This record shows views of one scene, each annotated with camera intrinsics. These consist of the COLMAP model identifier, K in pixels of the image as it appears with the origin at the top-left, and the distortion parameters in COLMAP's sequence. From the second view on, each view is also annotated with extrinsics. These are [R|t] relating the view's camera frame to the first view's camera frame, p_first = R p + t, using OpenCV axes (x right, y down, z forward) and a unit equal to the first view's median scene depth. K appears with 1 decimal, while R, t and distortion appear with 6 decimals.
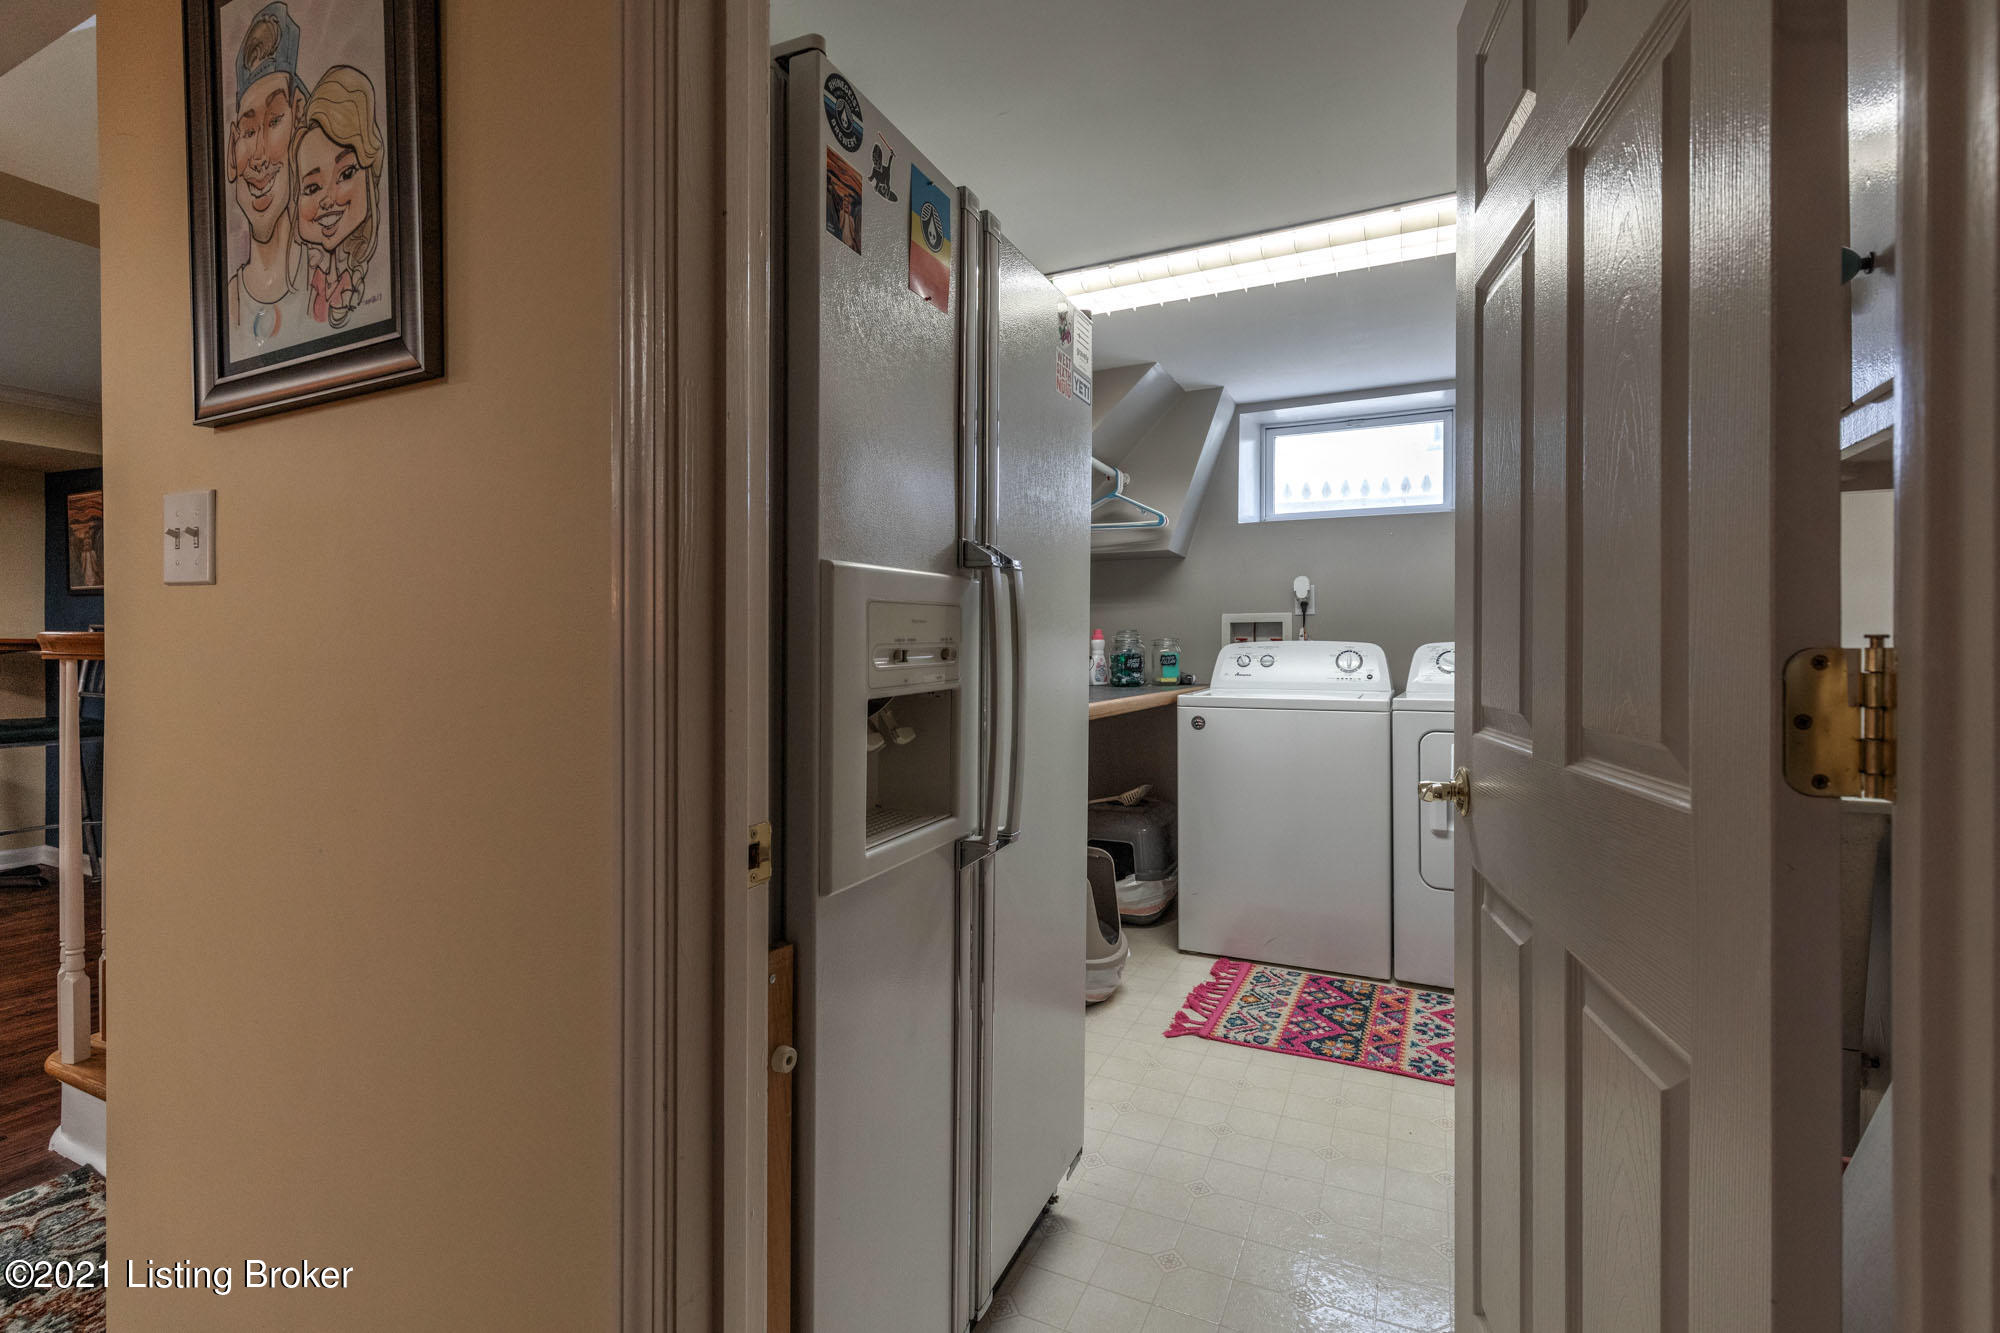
lens RADIAL K [[902.4, 0, 1002.0], [0, 902.4, 654.5], [0, 0, 1]] dist [0.005050, 0.000520]
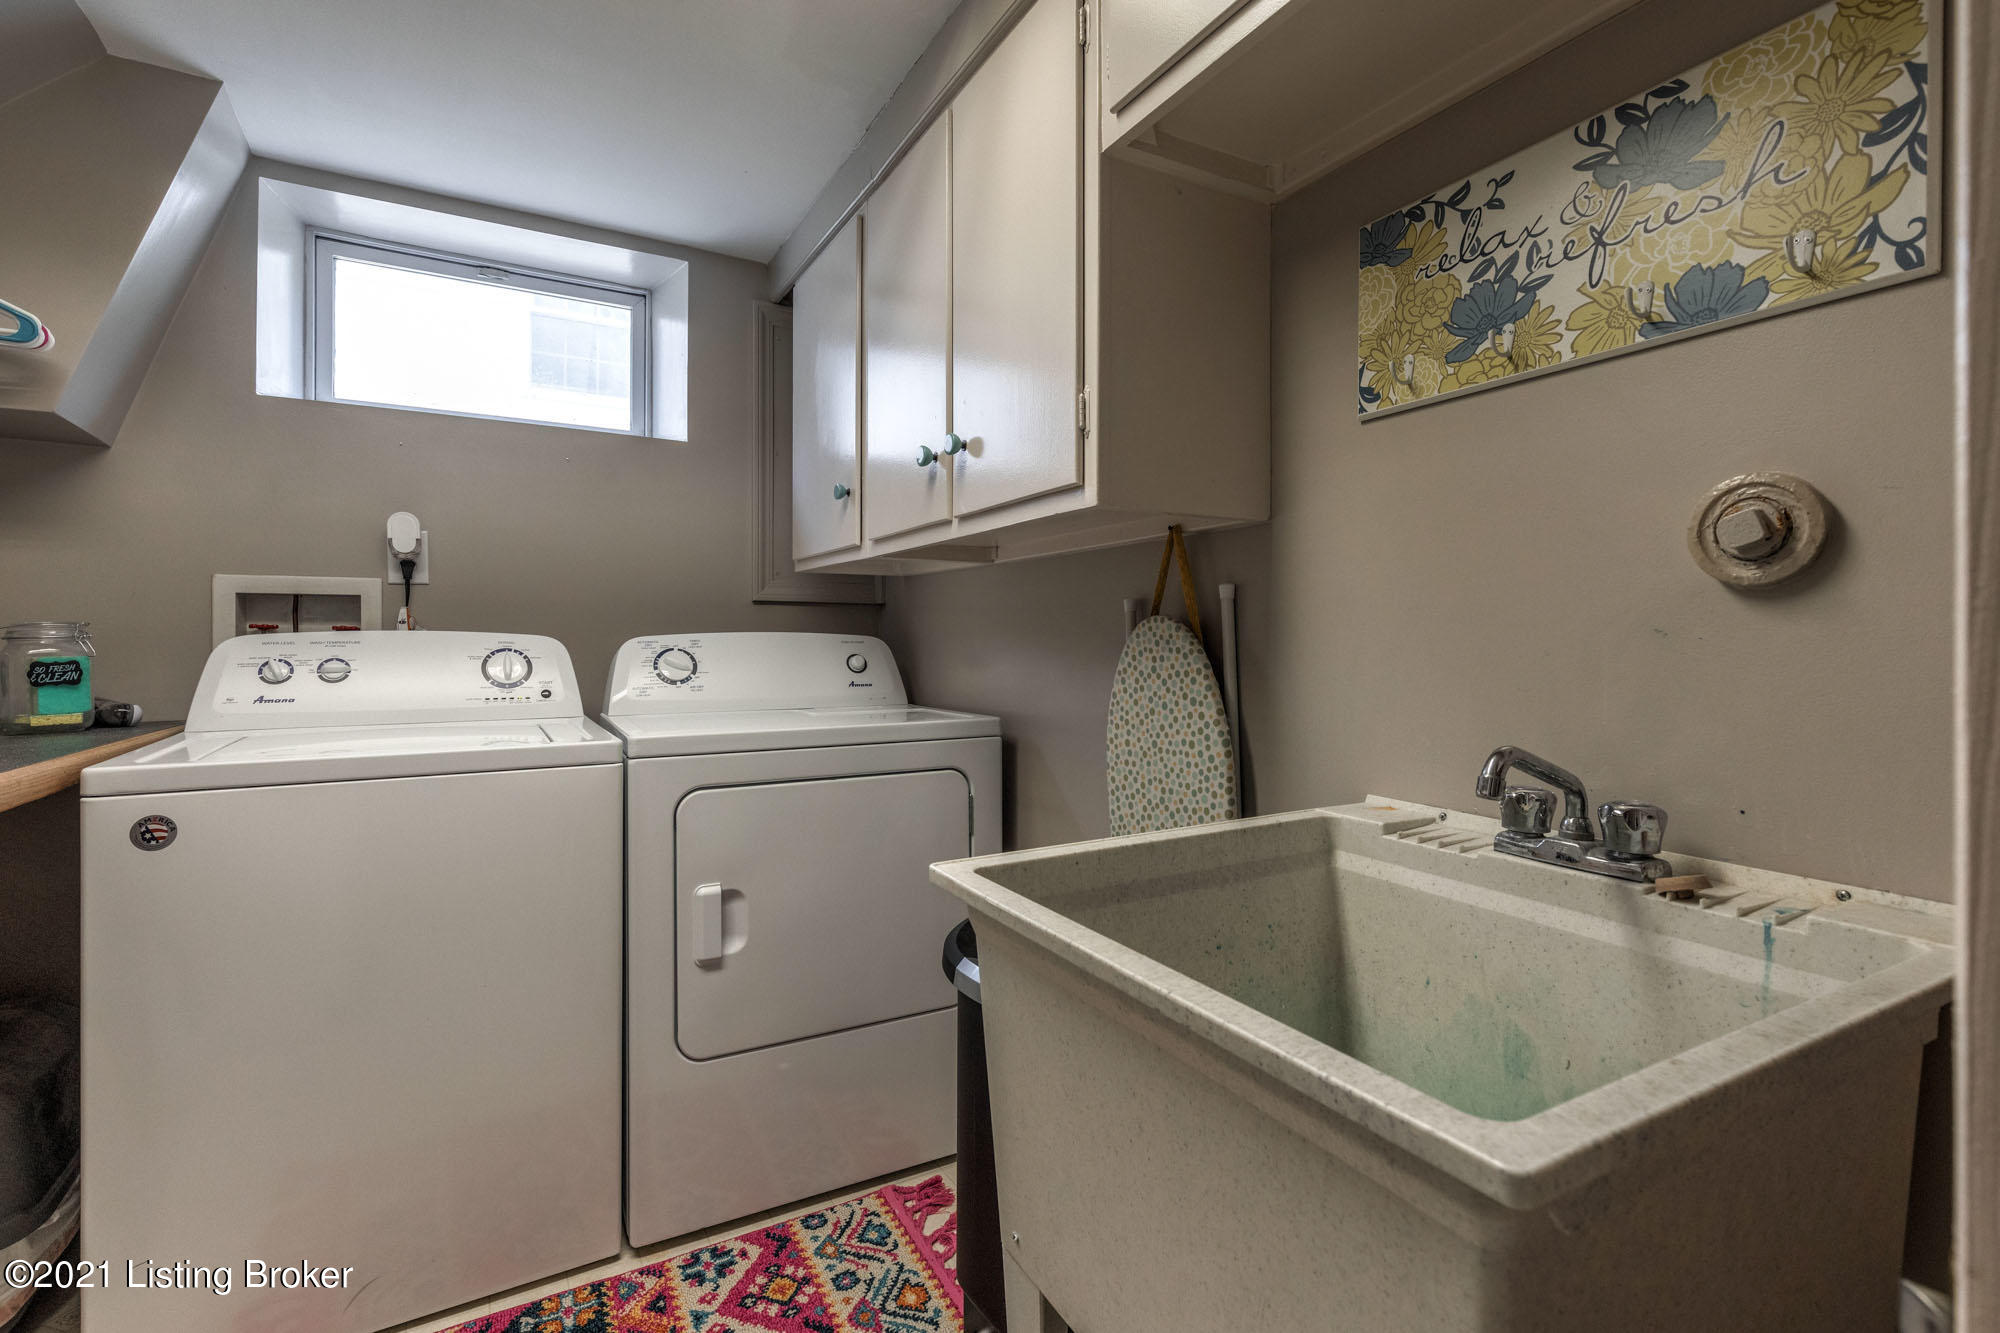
lens RADIAL K [[902.4, 0, 987.4], [0, 902.4, 635.1], [0, 0, 1]] dist [0.005050, 0.000520]
pose [[0.566780, 0.003344, 0.823863, 0.082131], [0.007628, 0.999928, -0.009306, -0.004803], [-0.823834, 0.011559, 0.566713, 0.401113]]
